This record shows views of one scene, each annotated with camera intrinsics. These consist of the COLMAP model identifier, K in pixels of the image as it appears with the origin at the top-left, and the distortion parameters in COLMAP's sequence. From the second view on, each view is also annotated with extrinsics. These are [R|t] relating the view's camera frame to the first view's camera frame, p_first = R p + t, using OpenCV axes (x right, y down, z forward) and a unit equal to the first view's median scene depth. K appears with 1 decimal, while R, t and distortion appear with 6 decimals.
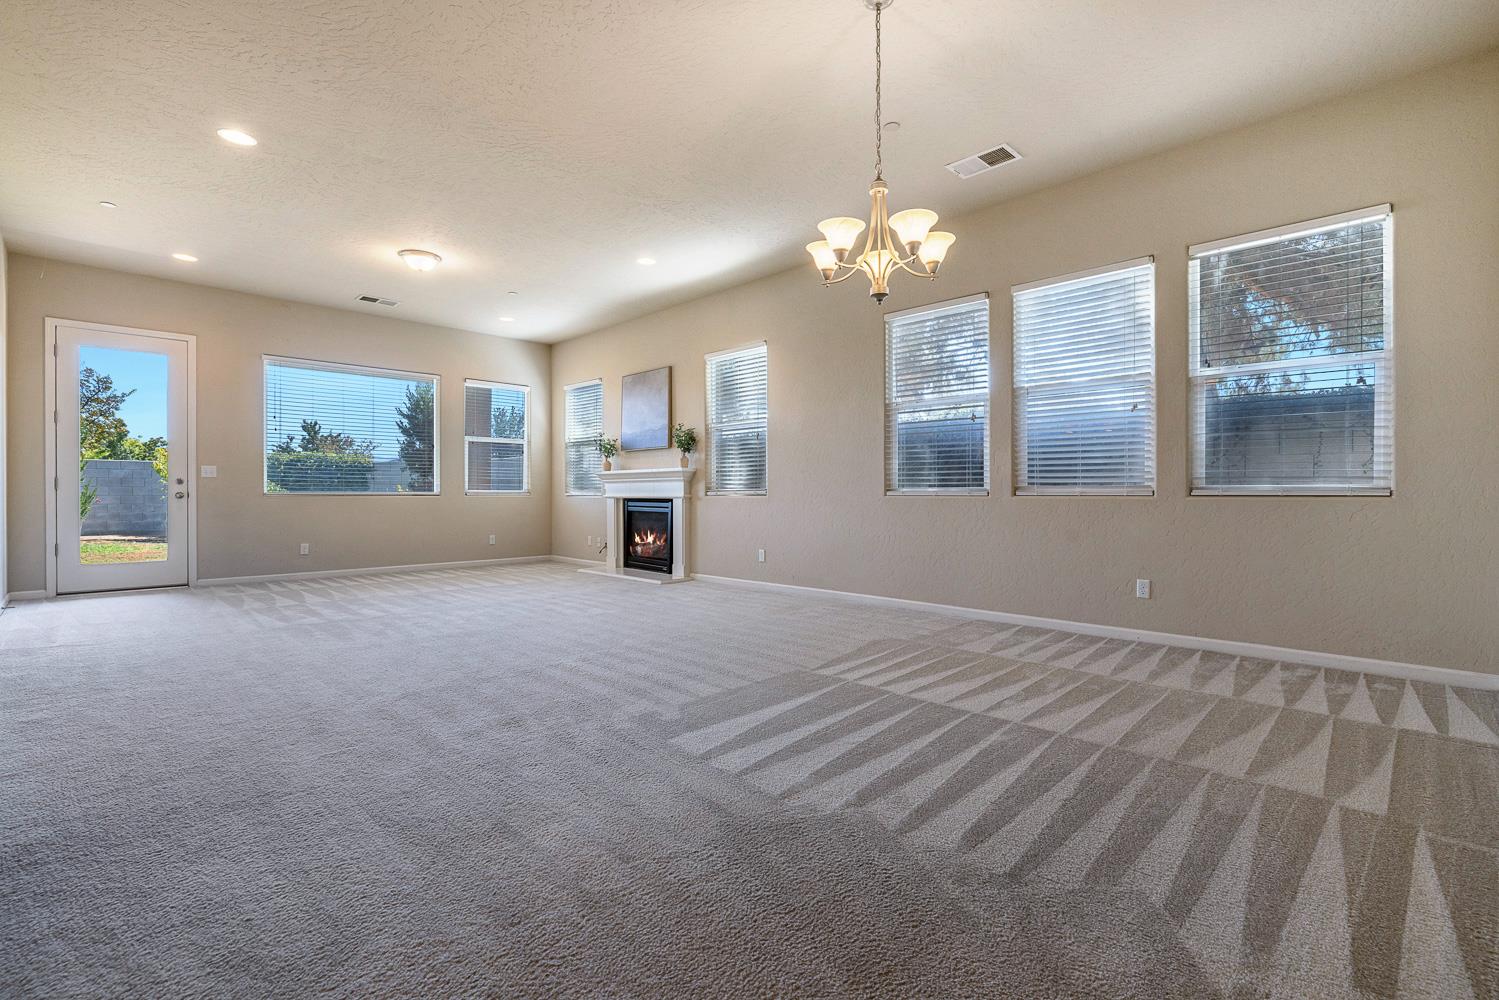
lens RADIAL K [[676.6, 0, 752.4], [0, 676.6, 495.7], [0, 0, 1]] dist [-0.000939, -0.000118]
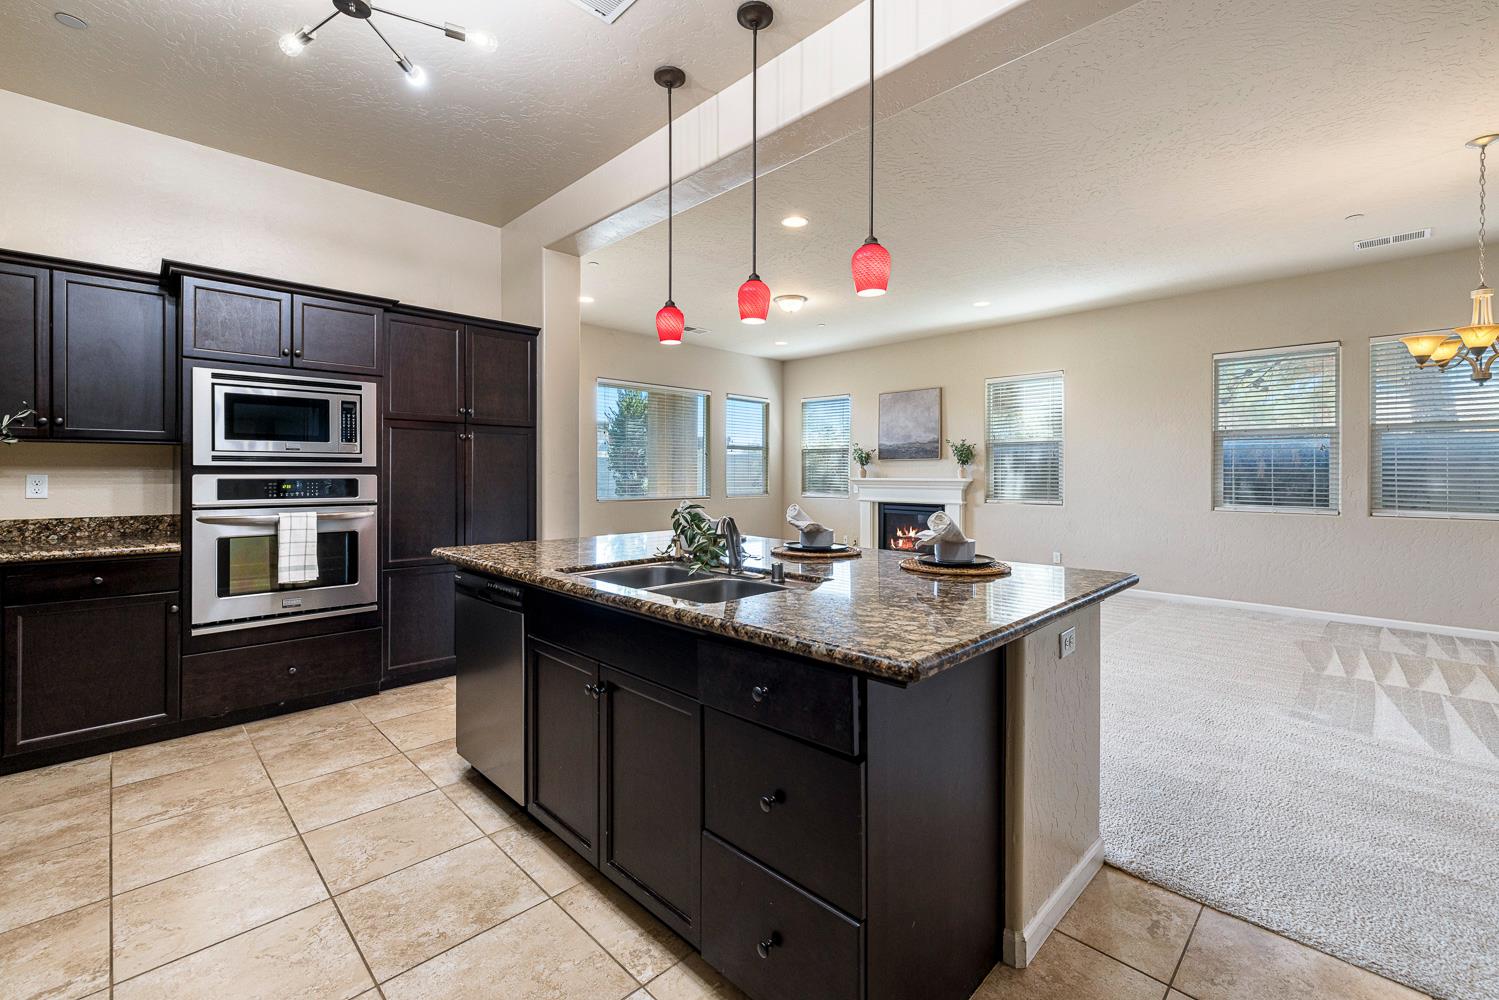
lens RADIAL K [[639.7, 0, 745.9], [0, 639.7, 476.4], [0, 0, 1]] dist [0.002178, 0.000558]
pose [[0.999996, 0.002882, 0.000039, -0.456046], [-0.002882, 0.999992, 0.002834, -0.045545], [-0.000030, -0.002834, 0.999996, -0.072268]]
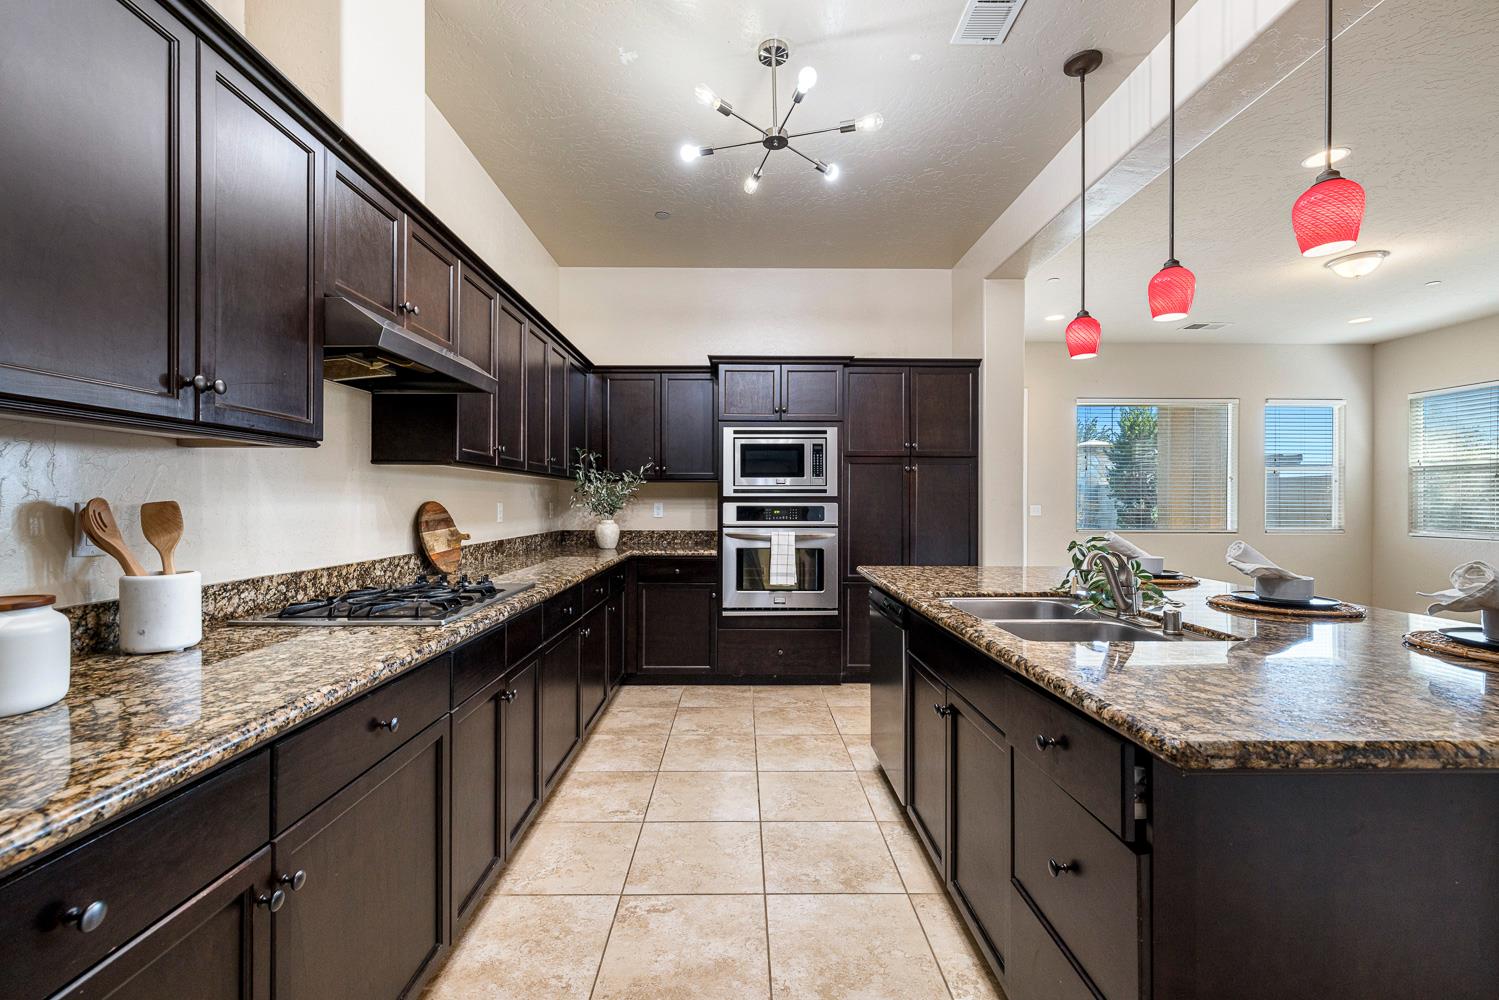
lens RADIAL K [[633.7, 0, 747.2], [0, 633.7, 505.2], [0, 0, 1]] dist [0.001911, 0.000297]
pose [[0.716061, 0.006153, -0.698010, -0.389917], [-0.003435, 0.999980, 0.005291, -0.045394], [0.698029, -0.001391, 0.716068, -0.061124]]
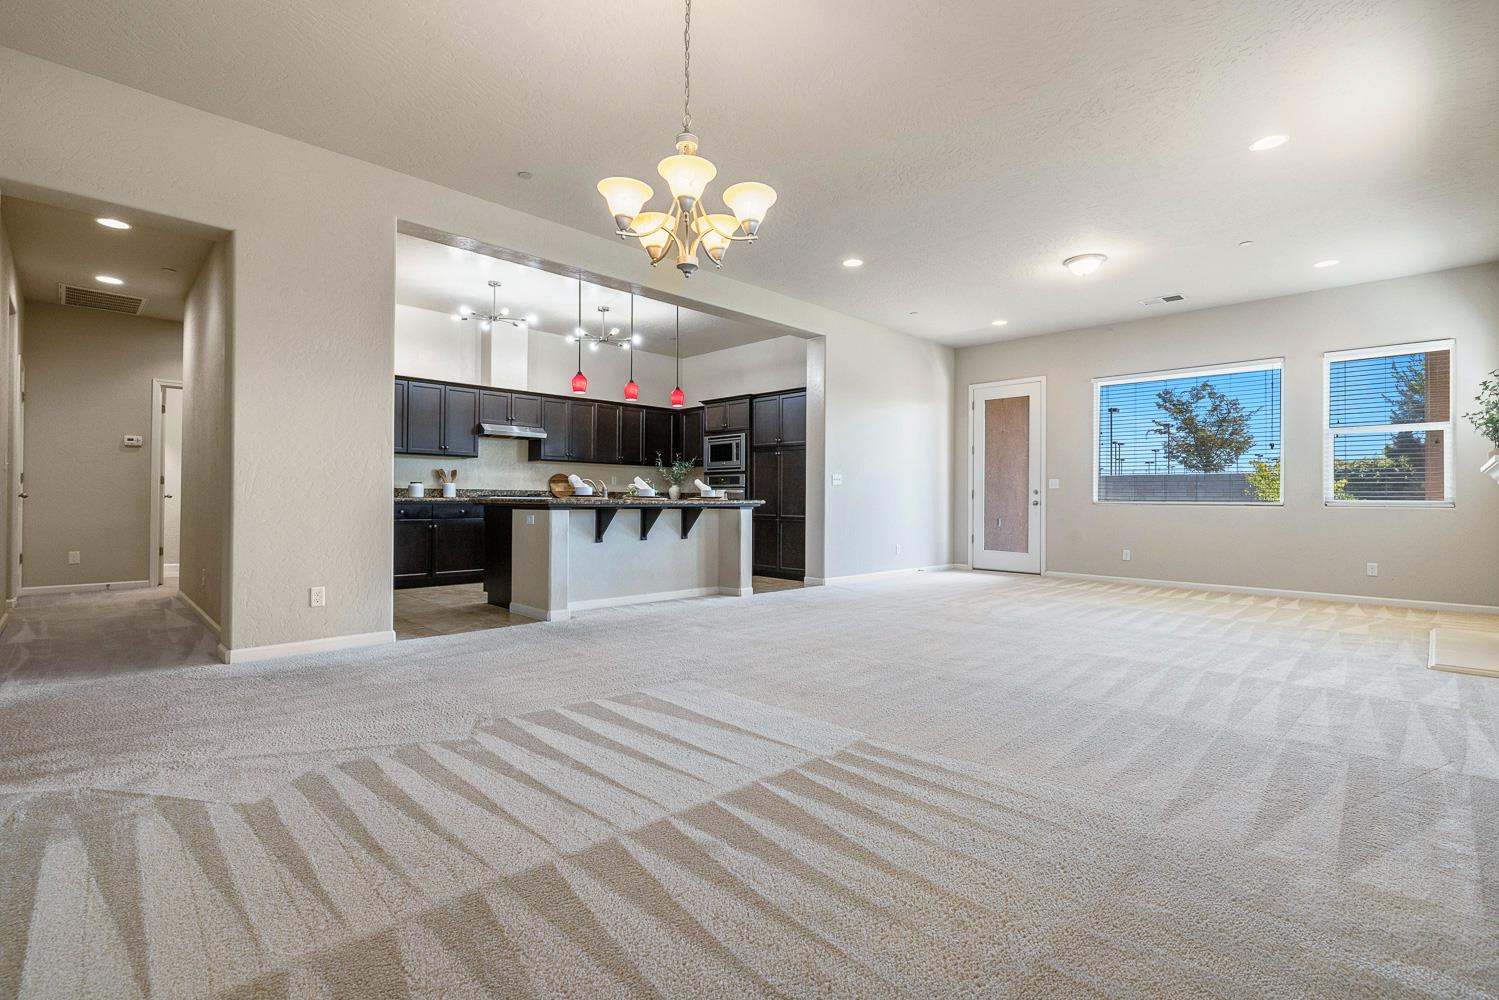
lens RADIAL K [[676.6, 0, 752.4], [0, 676.6, 495.7], [0, 0, 1]] dist [-0.000939, -0.000118]
pose [[-0.000484, -0.002262, -0.999997, 0.393113], [-0.008290, 0.999963, -0.002258, -0.006461], [0.999966, 0.008289, -0.000503, 0.422862]]
